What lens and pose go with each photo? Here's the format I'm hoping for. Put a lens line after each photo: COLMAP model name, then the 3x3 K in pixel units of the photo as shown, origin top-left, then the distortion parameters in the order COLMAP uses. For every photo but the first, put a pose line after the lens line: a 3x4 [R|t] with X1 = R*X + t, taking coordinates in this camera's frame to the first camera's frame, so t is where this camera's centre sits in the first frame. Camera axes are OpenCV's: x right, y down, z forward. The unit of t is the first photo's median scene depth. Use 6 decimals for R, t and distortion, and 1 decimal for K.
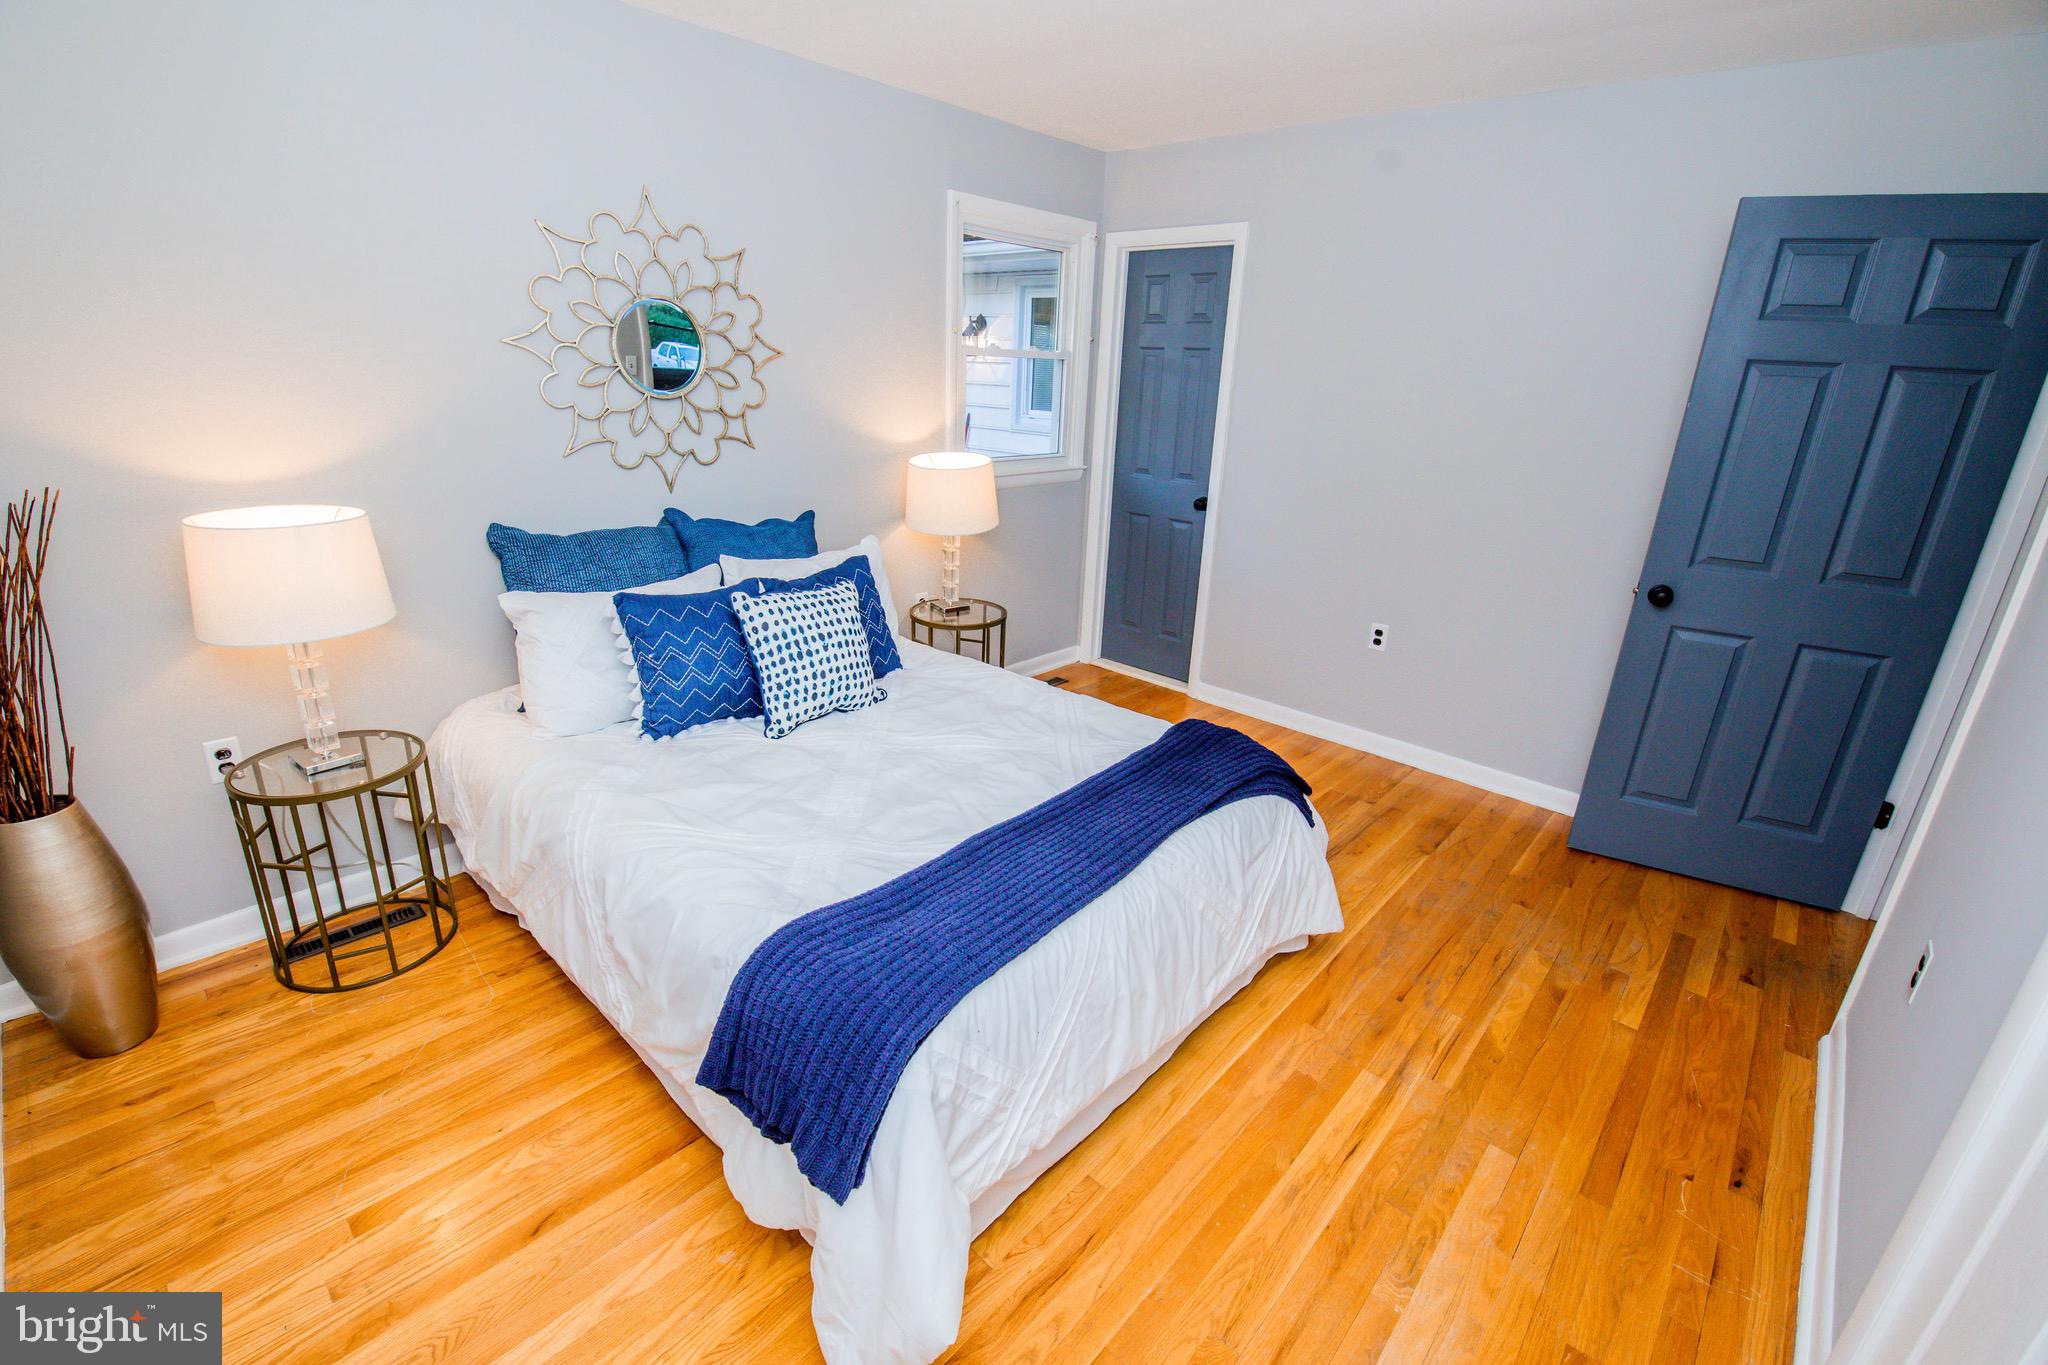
lens RADIAL K [[884.6, 0, 1017.0], [0, 884.6, 678.5], [0, 0, 1]] dist [-0.011456, -0.004592]
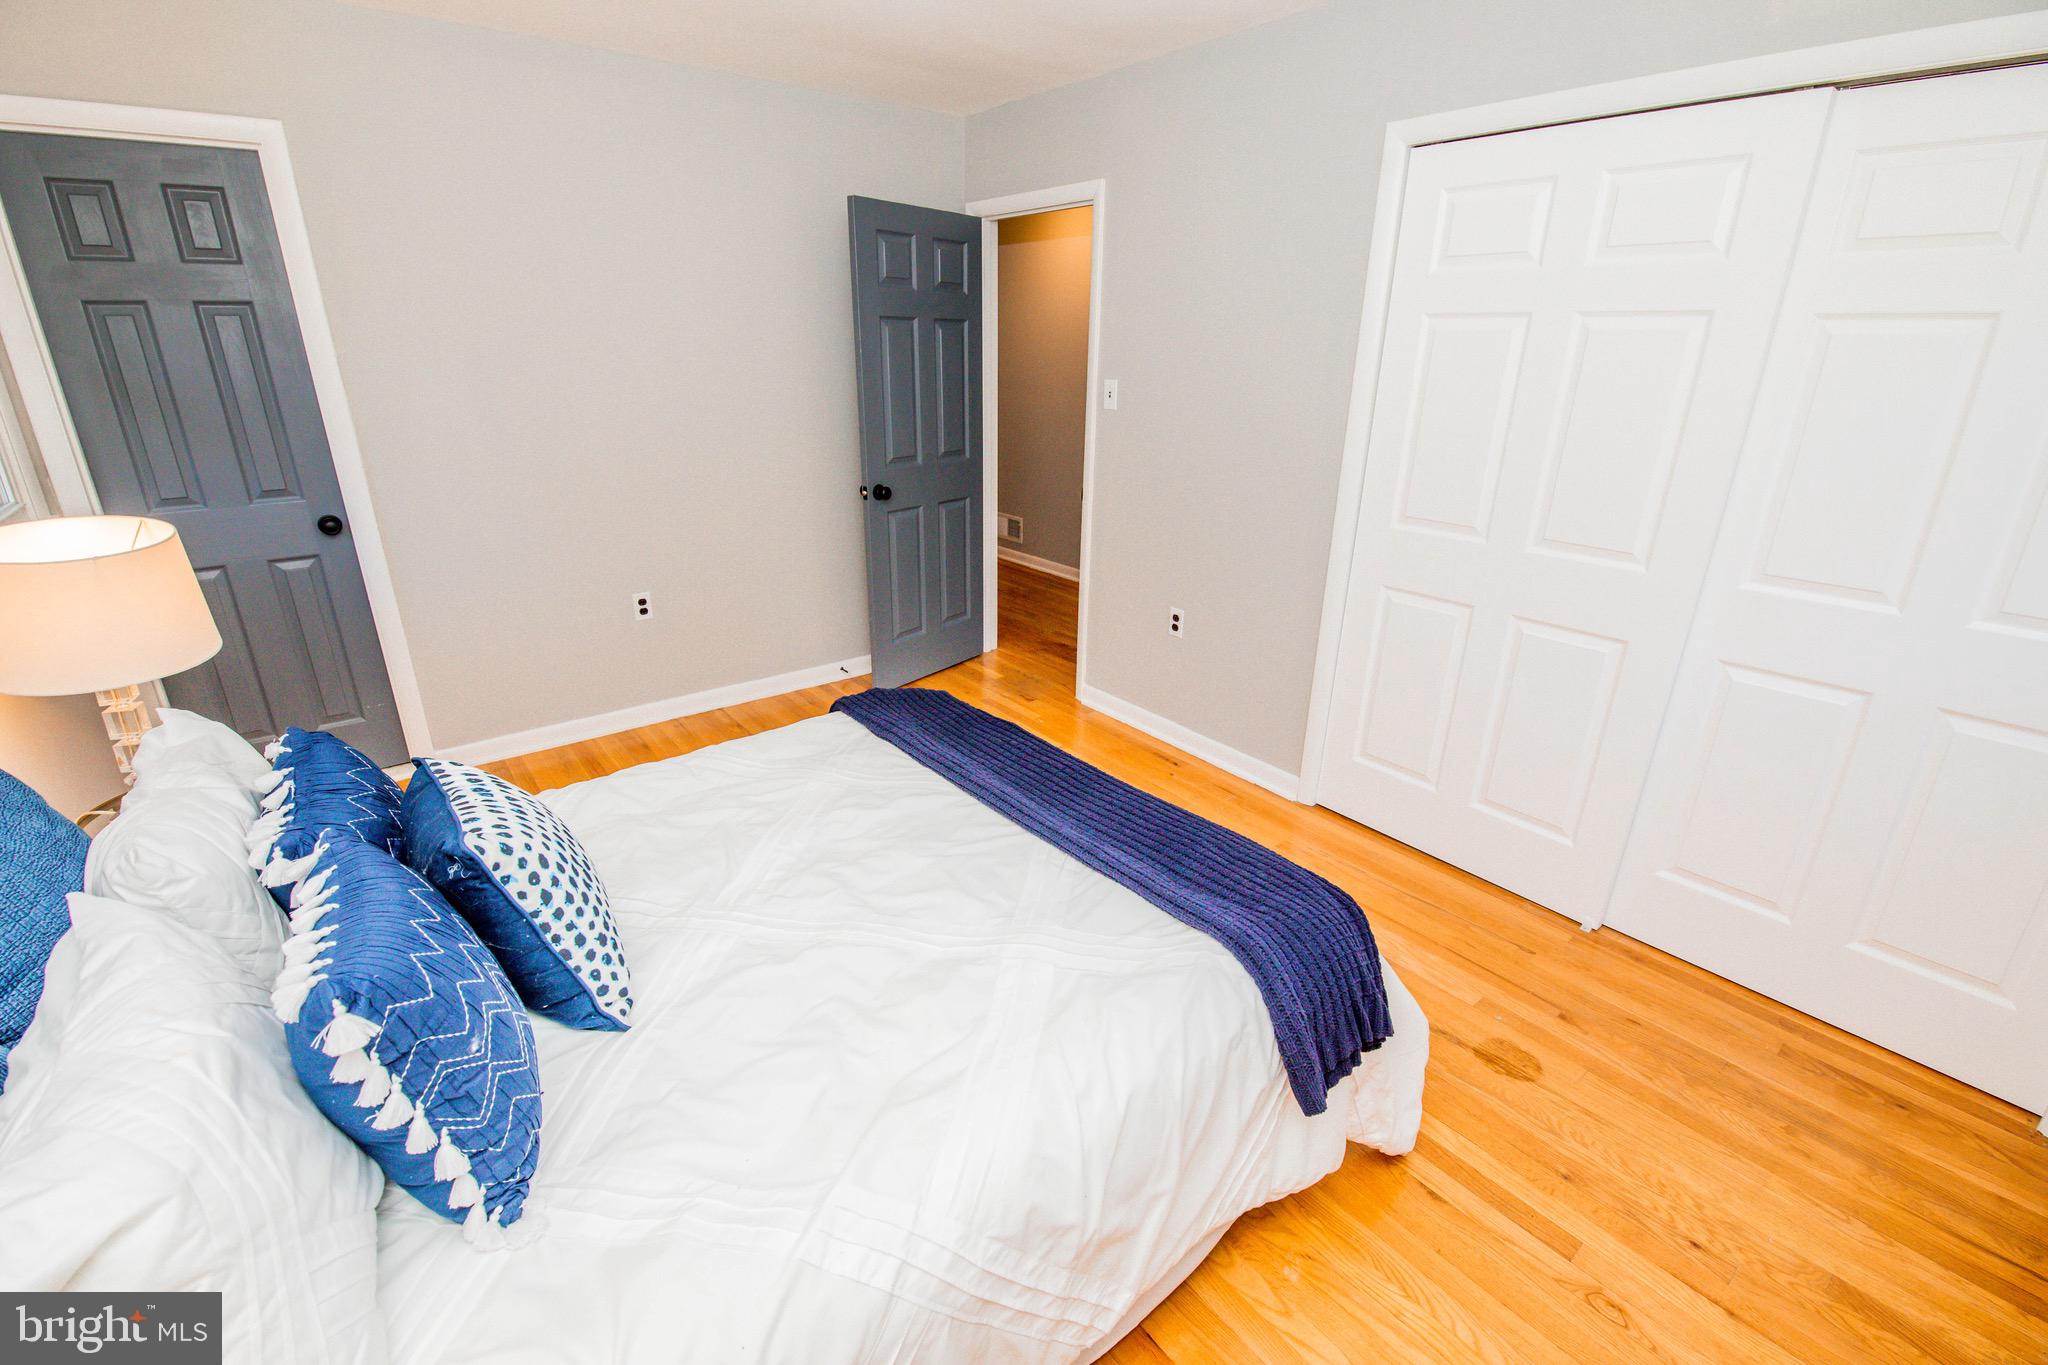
lens RADIAL K [[884.6, 0, 1018.2], [0, 884.6, 684.2], [0, 0, 1]] dist [-0.011456, -0.004592]
pose [[0.155960, -0.387777, 0.908463, -0.665212], [0.325288, 0.888578, 0.323445, -0.226220], [-0.932665, 0.245067, 0.264722, 0.564930]]
